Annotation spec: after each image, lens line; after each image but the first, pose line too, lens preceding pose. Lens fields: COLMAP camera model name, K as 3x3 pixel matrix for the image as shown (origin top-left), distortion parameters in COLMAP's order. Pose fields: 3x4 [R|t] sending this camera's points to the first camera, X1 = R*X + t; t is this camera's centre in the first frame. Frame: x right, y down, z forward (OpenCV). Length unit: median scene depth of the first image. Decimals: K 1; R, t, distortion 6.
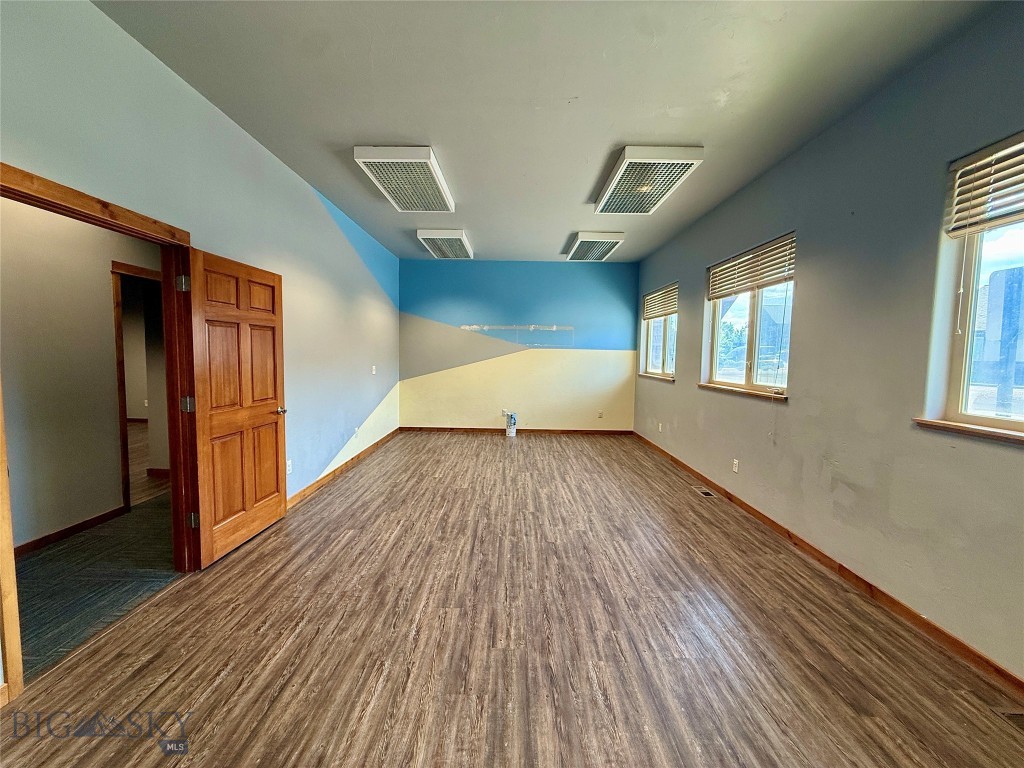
lens RADIAL K [[405.9, 0, 510.3], [0, 405.9, 383.8], [0, 0, 1]] dist [0.012704, -0.000008]
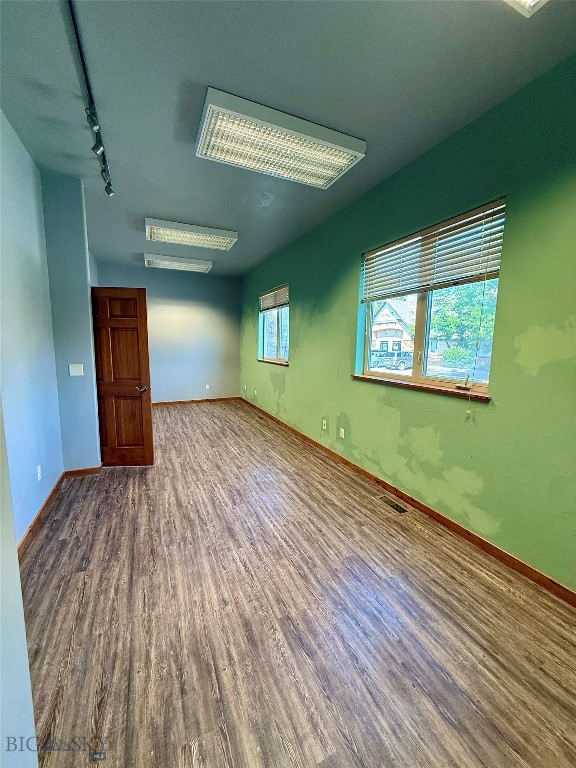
lens RADIAL K [[304.4, 0, 272.6], [0, 304.4, 369.4], [0, 0, 1]] dist [0.012704, -0.000008]
pose [[0.921557, -0.030987, 0.387003, 0.003088], [0.025003, 0.999477, 0.020489, -0.014622], [-0.387436, -0.009205, 0.921851, 0.182093]]
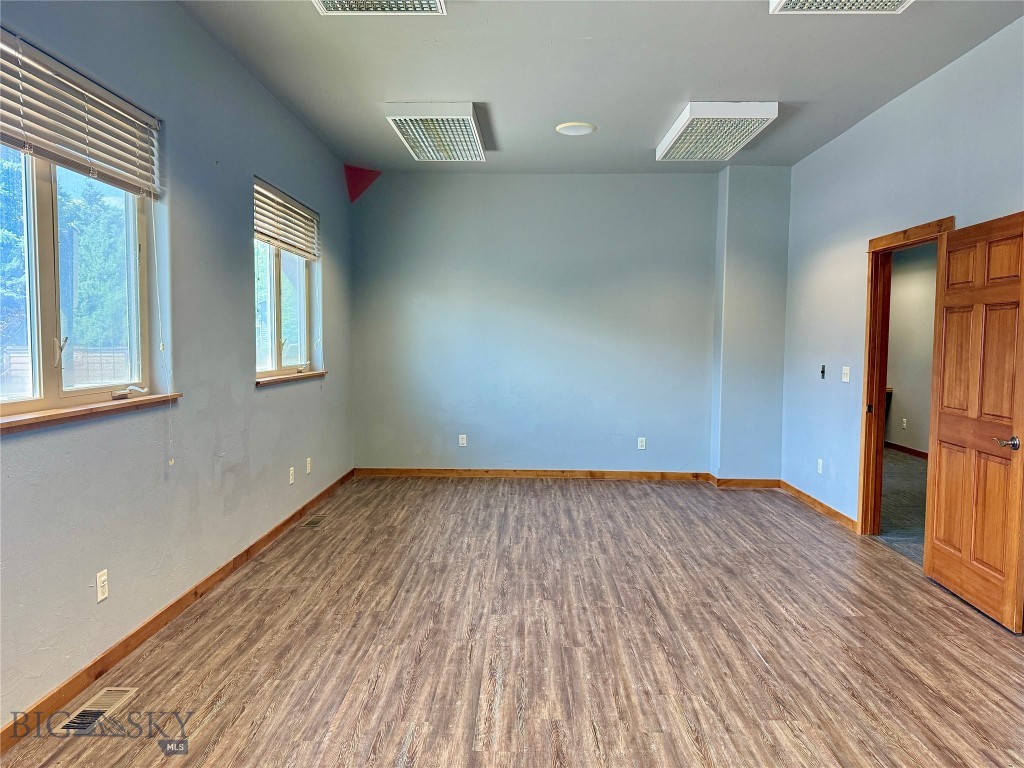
lens RADIAL K [[704.6, 0, 508.9], [0, 704.6, 383.8], [0, 0, 1]] dist [-0.001011, -0.005121]
pose [[-0.999439, -0.027251, 0.019475, 0.148918], [-0.024255, 0.989811, 0.140306, -0.147561], [-0.023100, 0.139755, -0.989917, 2.071973]]
